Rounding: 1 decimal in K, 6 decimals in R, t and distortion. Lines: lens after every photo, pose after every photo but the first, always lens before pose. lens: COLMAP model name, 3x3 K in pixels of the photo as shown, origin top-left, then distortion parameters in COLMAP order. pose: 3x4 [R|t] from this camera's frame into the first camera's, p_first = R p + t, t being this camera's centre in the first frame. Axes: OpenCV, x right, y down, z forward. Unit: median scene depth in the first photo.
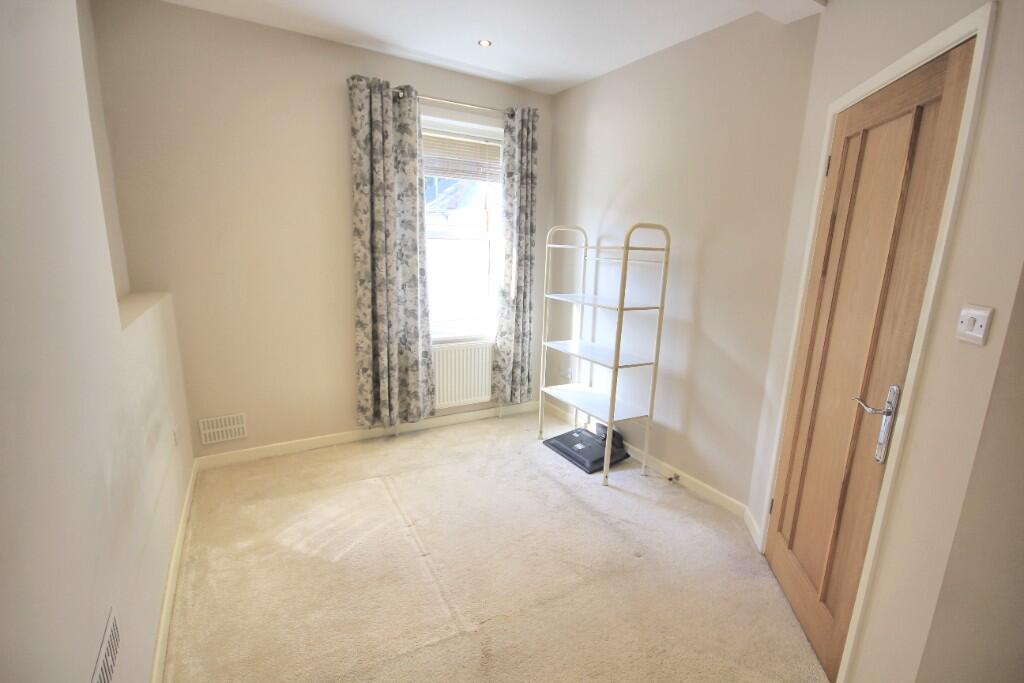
lens RADIAL K [[466.1, 0, 516.9], [0, 466.1, 346.5], [0, 0, 1]] dist [0.000334, -0.007399]
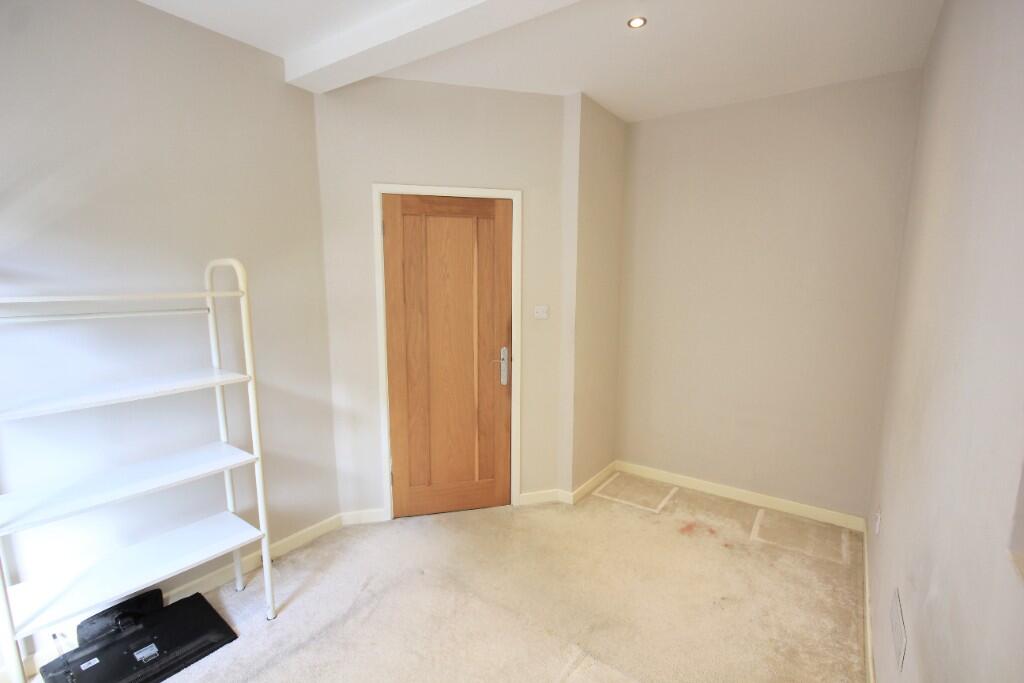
lens RADIAL K [[466.1, 0, 516.9], [0, 466.1, 346.5], [0, 0, 1]] dist [0.000334, -0.007399]
pose [[-0.413111, -0.170459, 0.894586, -0.628679], [0.176621, 0.948677, 0.262328, -0.261122], [-0.893389, 0.266373, -0.361802, 0.940932]]
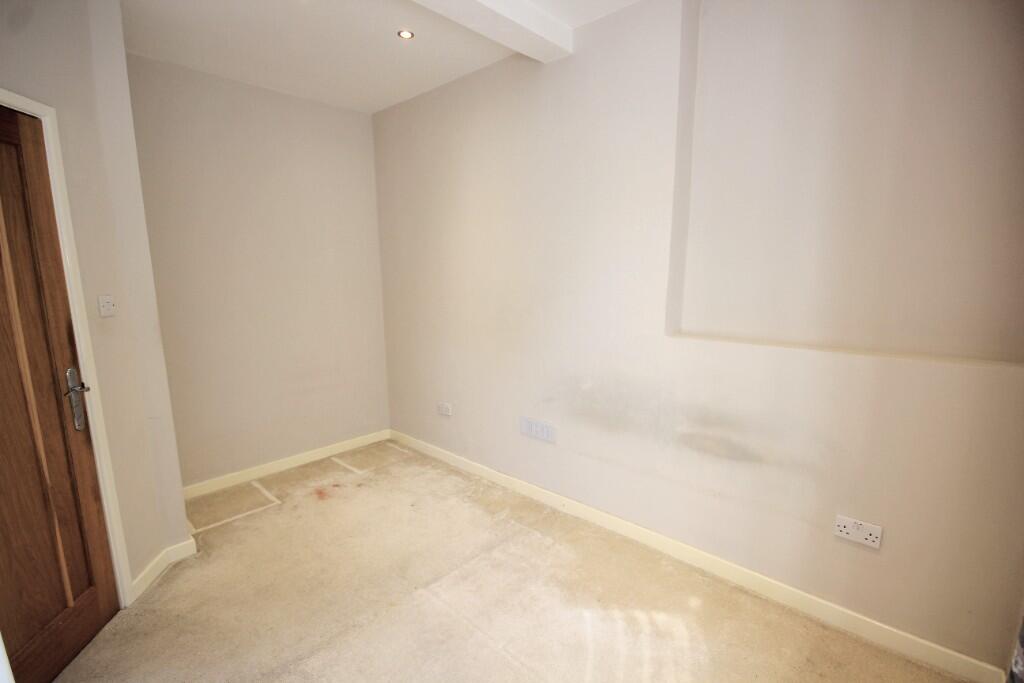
lens RADIAL K [[466.1, 0, 516.9], [0, 466.1, 346.5], [0, 0, 1]] dist [0.000334, -0.007399]
pose [[-0.958489, 0.015165, -0.284728, -0.006300], [-0.091182, 0.929845, 0.356475, -0.300181], [0.270158, 0.367639, -0.889863, 1.343742]]
